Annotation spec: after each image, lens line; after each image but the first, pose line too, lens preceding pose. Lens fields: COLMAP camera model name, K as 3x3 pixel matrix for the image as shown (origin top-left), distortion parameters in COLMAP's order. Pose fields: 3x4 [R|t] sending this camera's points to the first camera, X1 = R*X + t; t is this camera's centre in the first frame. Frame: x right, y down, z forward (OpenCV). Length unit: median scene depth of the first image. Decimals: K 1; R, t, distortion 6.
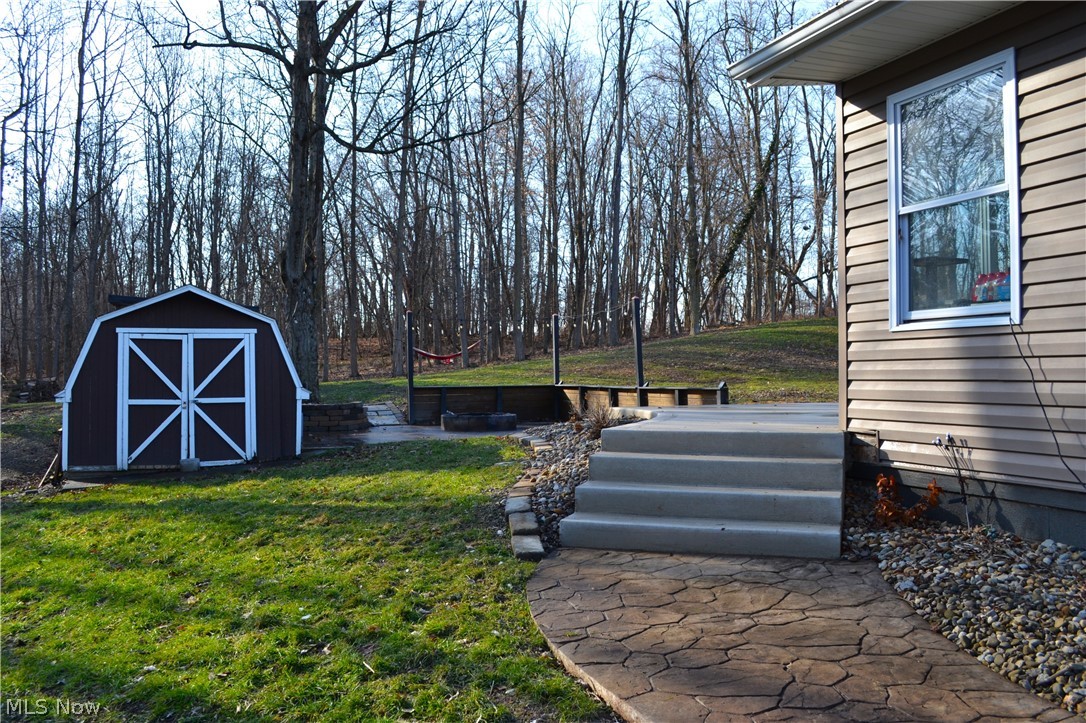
lens RADIAL K [[876.1, 0, 543.0], [0, 876.1, 361.5], [0, 0, 1]] dist [-0.080657, 0.006038]
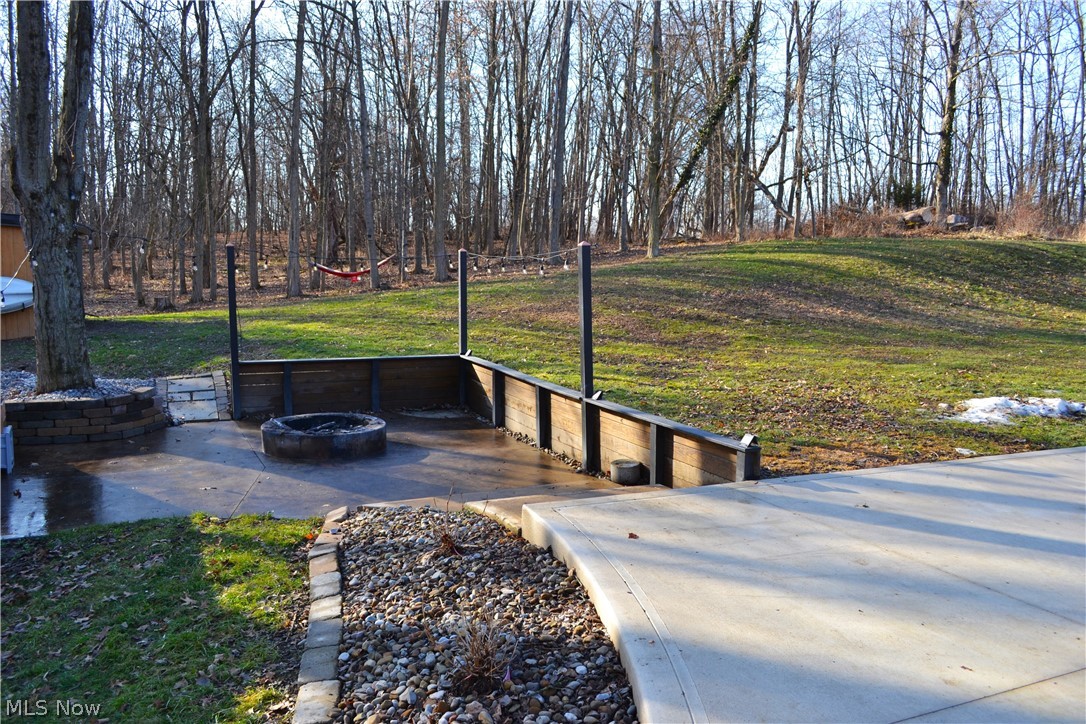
lens RADIAL K [[876.1, 0, 543.0], [0, 876.1, 362.0], [0, 0, 1]] dist [-0.080657, 0.006038]
pose [[0.997692, 0.016365, 0.065901, 0.015222], [-0.024148, 0.992588, 0.119102, -0.023306], [-0.063464, -0.120419, 0.990693, 0.151849]]
